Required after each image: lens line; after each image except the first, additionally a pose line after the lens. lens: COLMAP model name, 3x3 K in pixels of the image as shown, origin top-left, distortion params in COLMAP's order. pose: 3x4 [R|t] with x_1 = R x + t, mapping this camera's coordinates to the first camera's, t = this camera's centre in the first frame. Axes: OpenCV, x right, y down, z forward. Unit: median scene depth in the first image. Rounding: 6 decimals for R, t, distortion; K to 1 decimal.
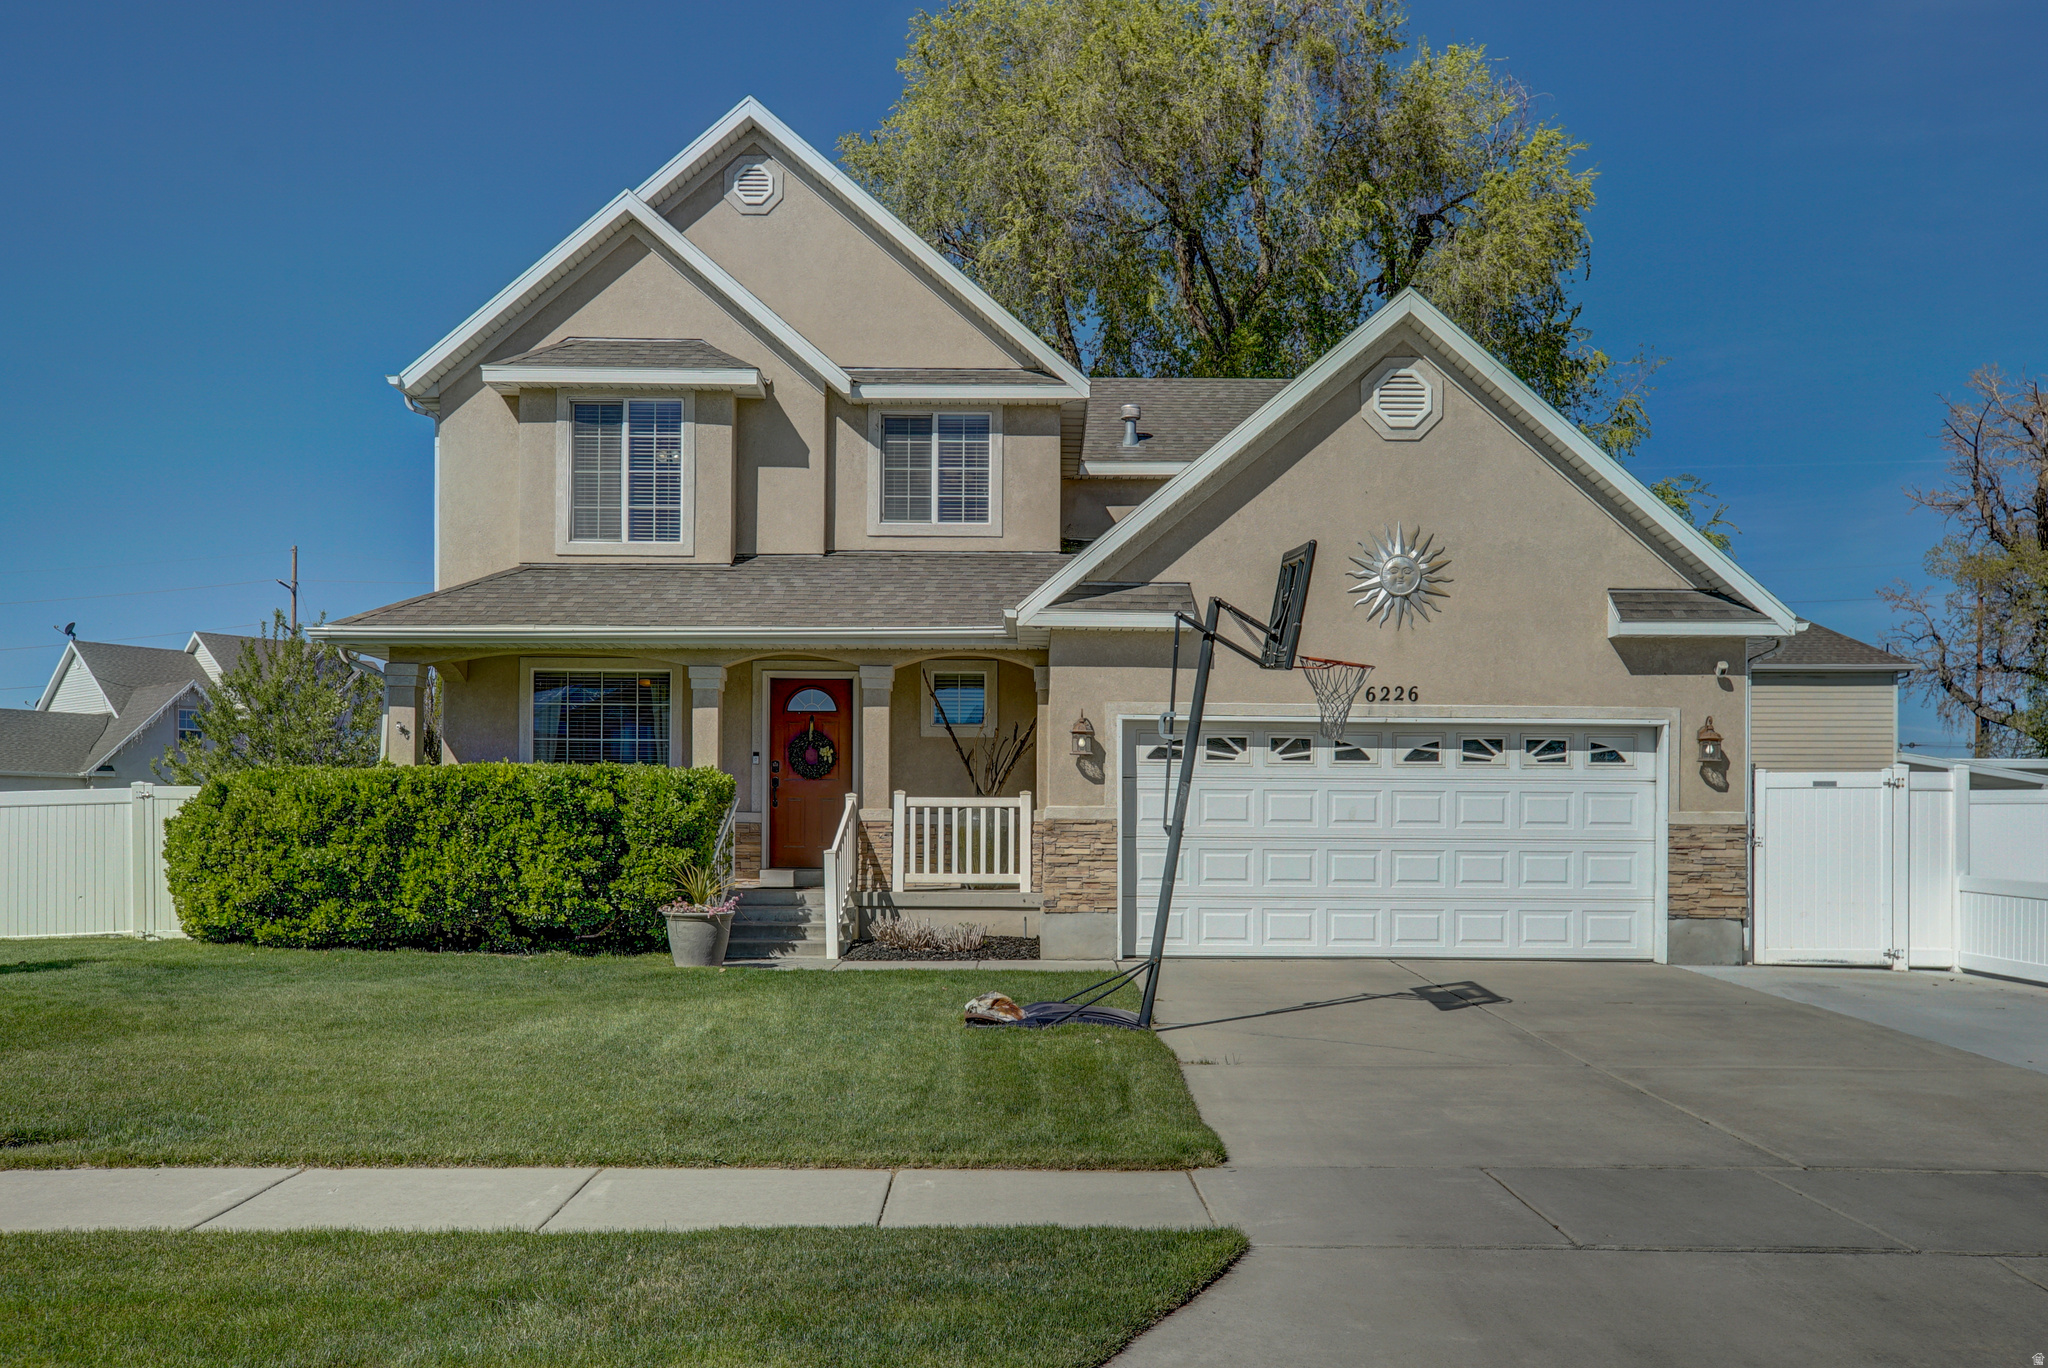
lens RADIAL K [[1667.9, 0, 1024.5], [0, 1667.9, 738.0], [0, 0, 1]] dist [0.000476, -0.000372]
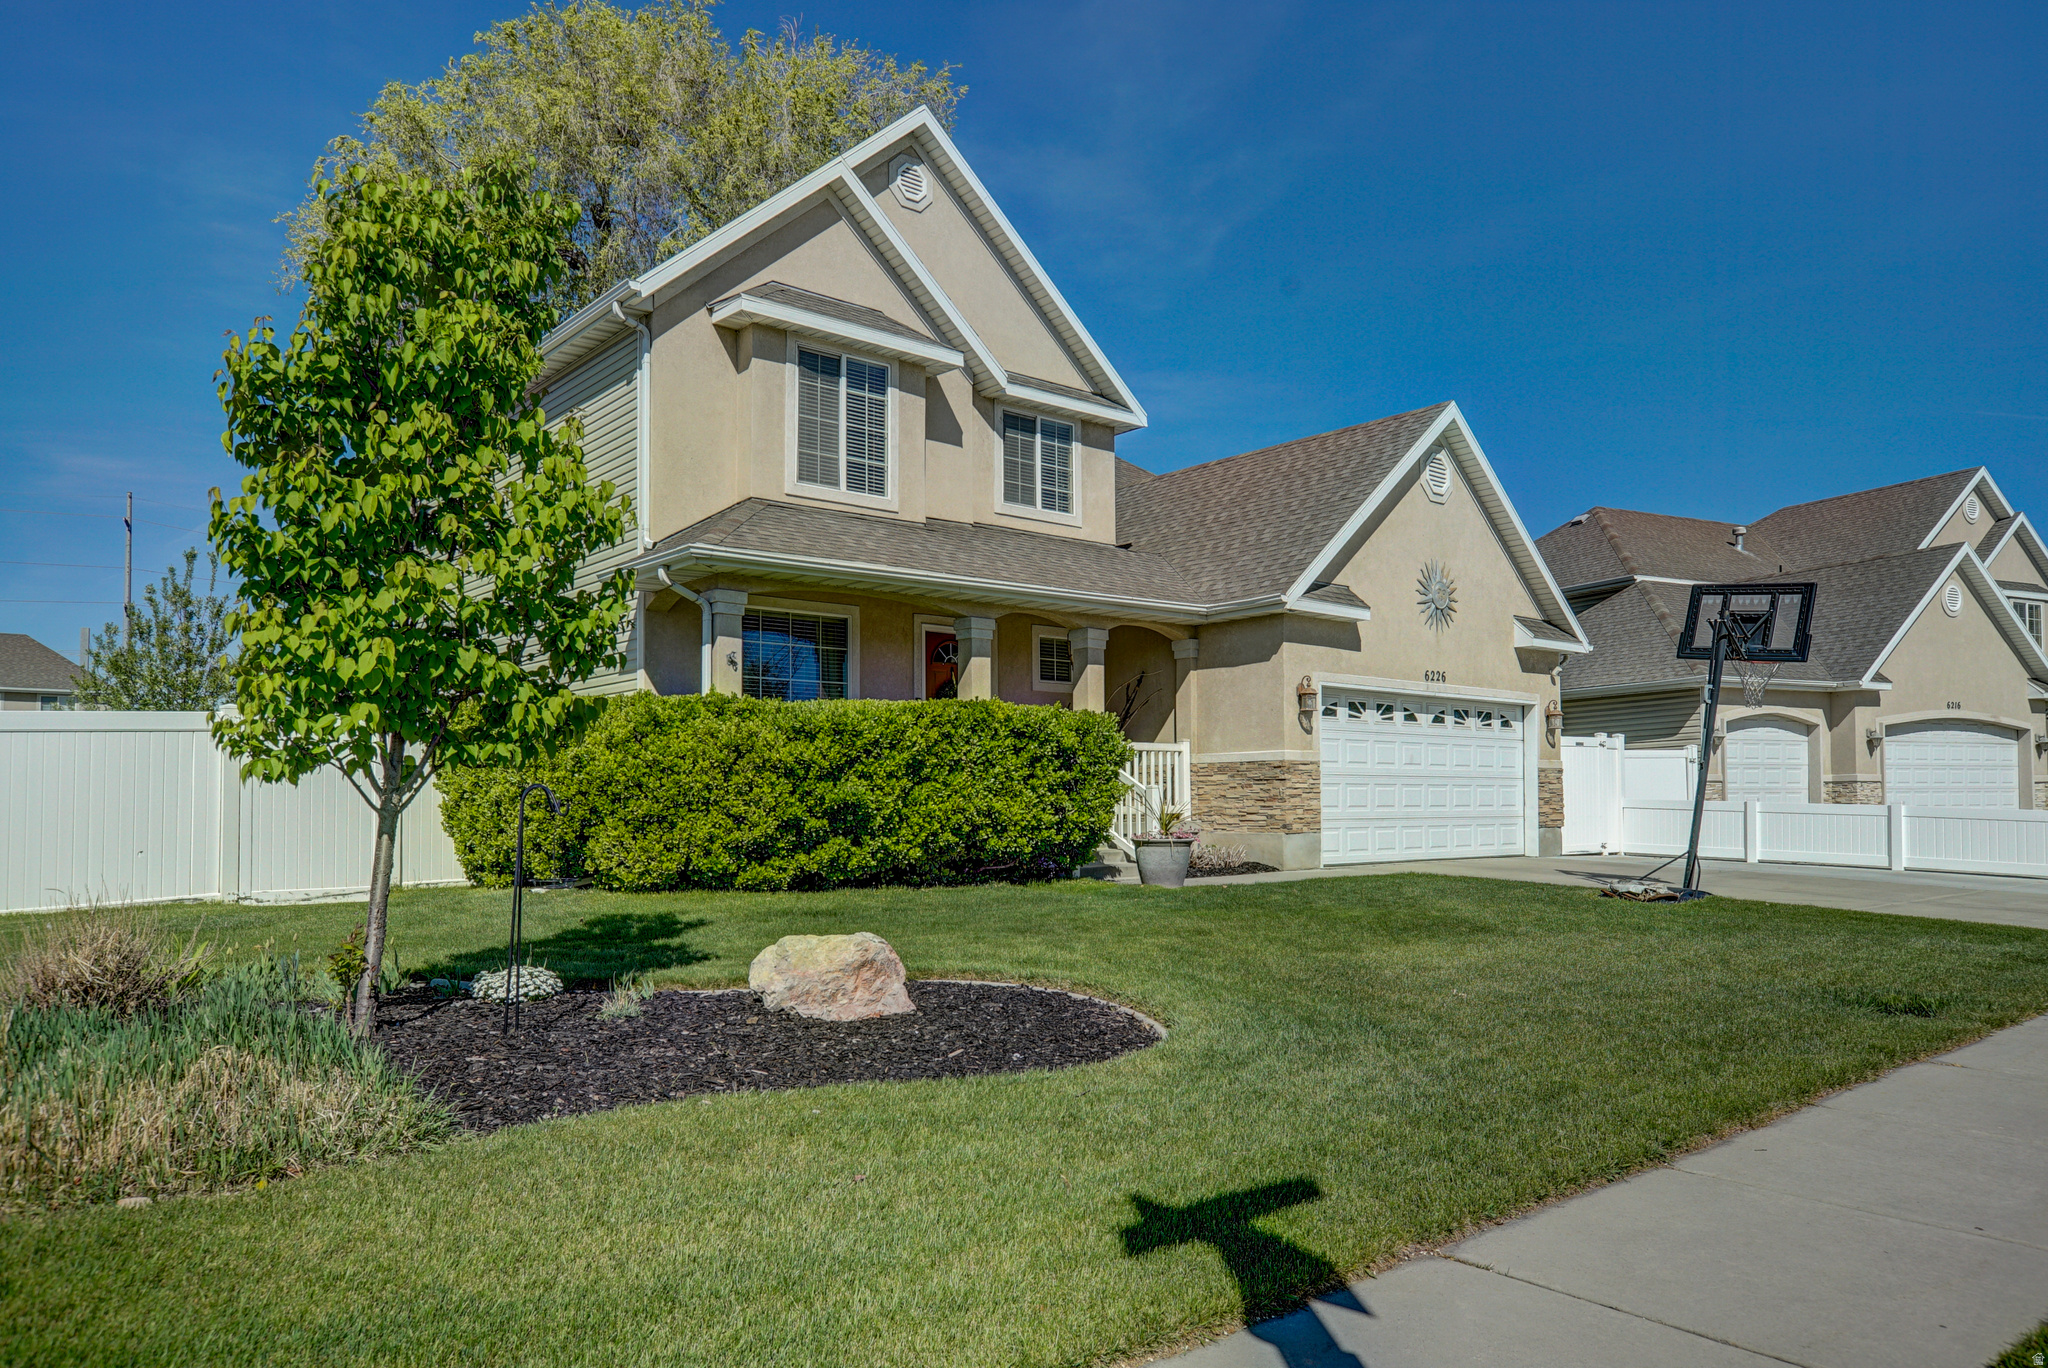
lens RADIAL K [[1345.8, 0, 1024.0], [0, 1345.8, 684.0], [0, 0, 1]] dist [0.002312, 0.000536]
pose [[0.770959, 0.045991, 0.635223, -0.678489], [-0.035650, 0.998942, -0.029056, 0.023057], [-0.635887, -0.000245, 0.771782, 0.279856]]
